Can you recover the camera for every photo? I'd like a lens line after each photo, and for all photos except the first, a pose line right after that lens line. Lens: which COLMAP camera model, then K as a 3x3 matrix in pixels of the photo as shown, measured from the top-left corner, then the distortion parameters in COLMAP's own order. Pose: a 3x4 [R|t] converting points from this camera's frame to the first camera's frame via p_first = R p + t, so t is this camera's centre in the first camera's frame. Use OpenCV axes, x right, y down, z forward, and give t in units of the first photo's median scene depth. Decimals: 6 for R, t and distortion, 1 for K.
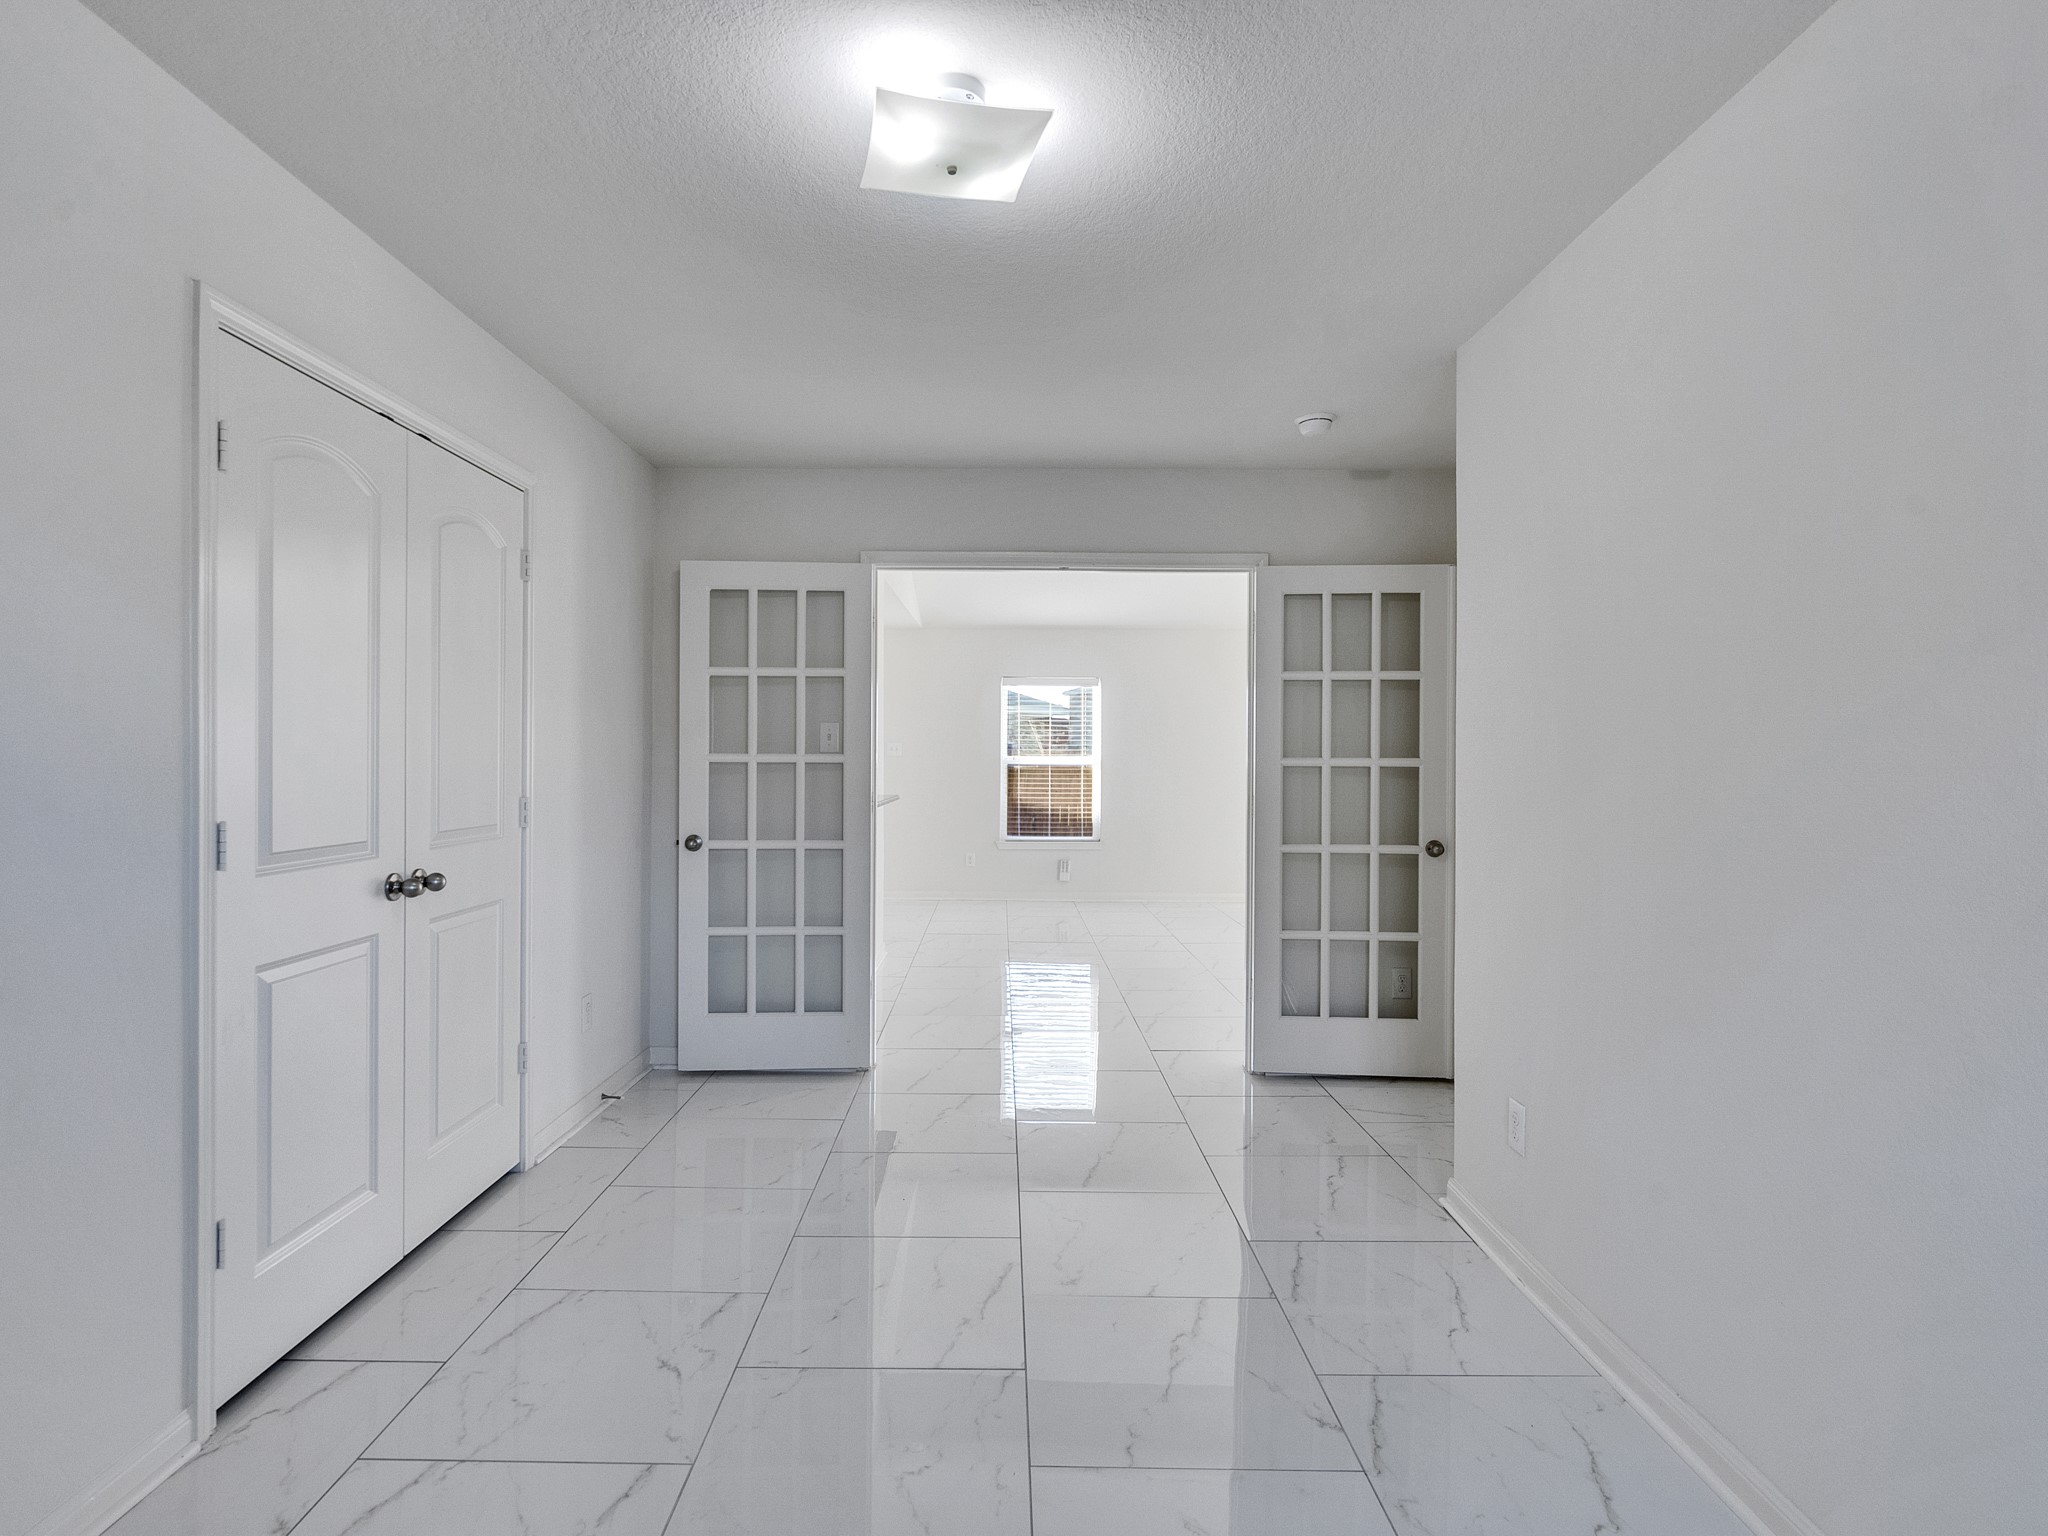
lens RADIAL K [[1048.1, 0, 1024.6], [0, 1048.1, 779.4], [0, 0, 1]] dist [-0.000640, 0.000472]
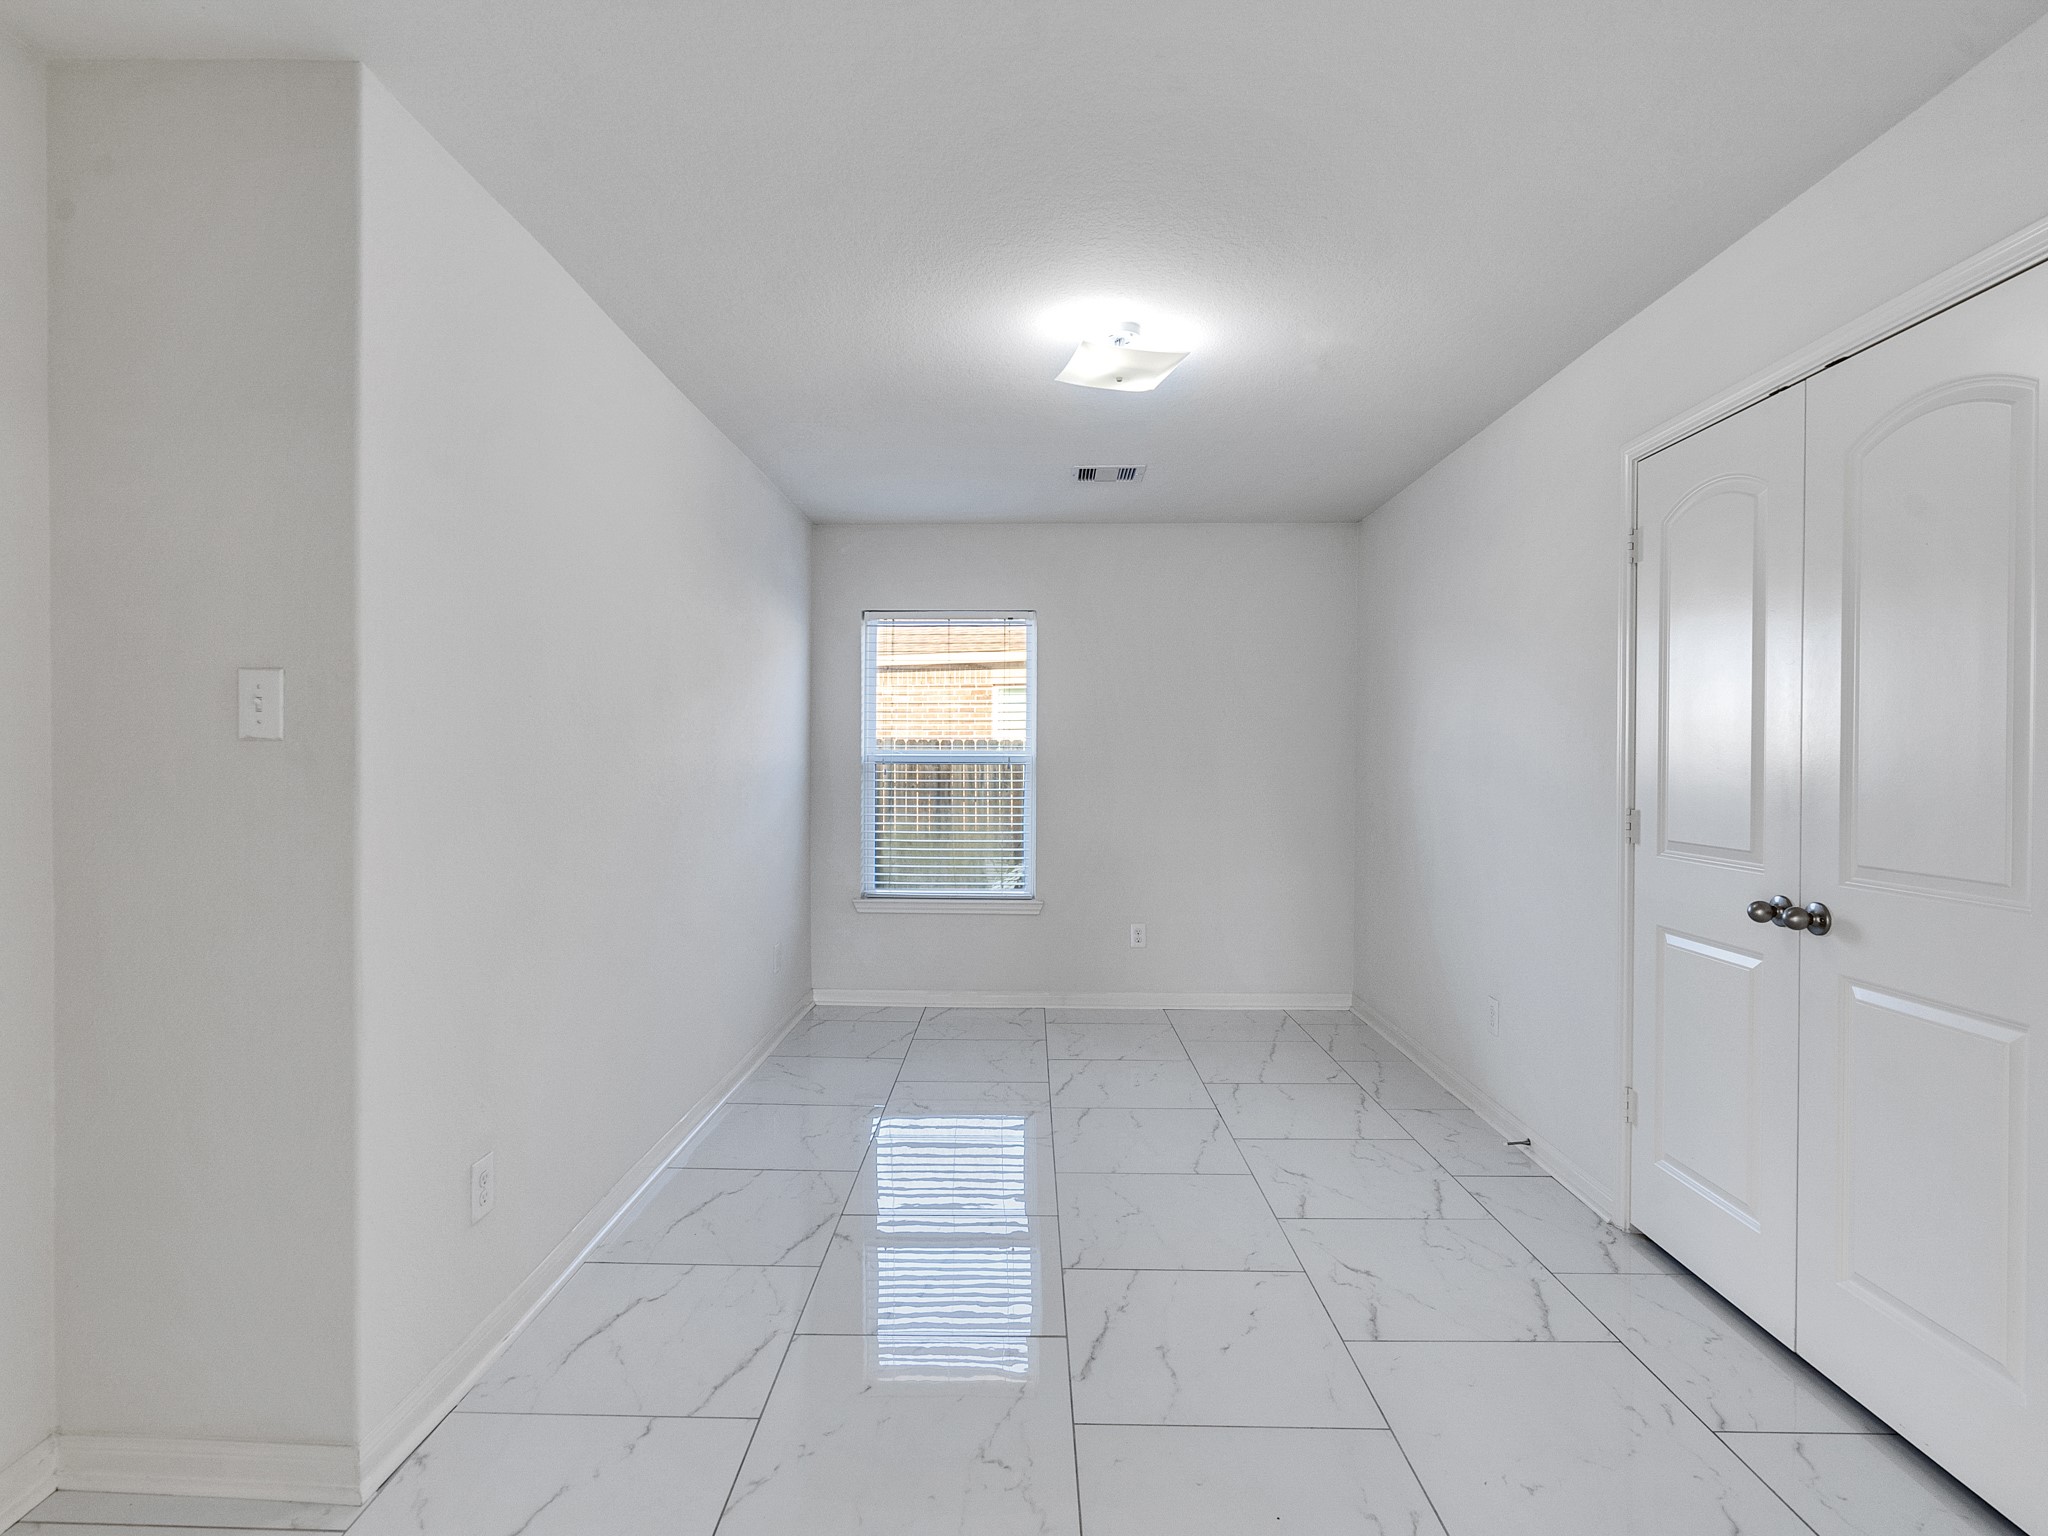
lens RADIAL K [[1048.1, 0, 1025.1], [0, 1048.1, 756.7], [0, 0, 1]] dist [-0.000640, 0.000472]
pose [[-0.999507, -0.013904, 0.028139, 0.015742], [-0.013586, 0.999842, 0.011445, -0.030273], [-0.028294, 0.011057, -0.999538, 1.936133]]
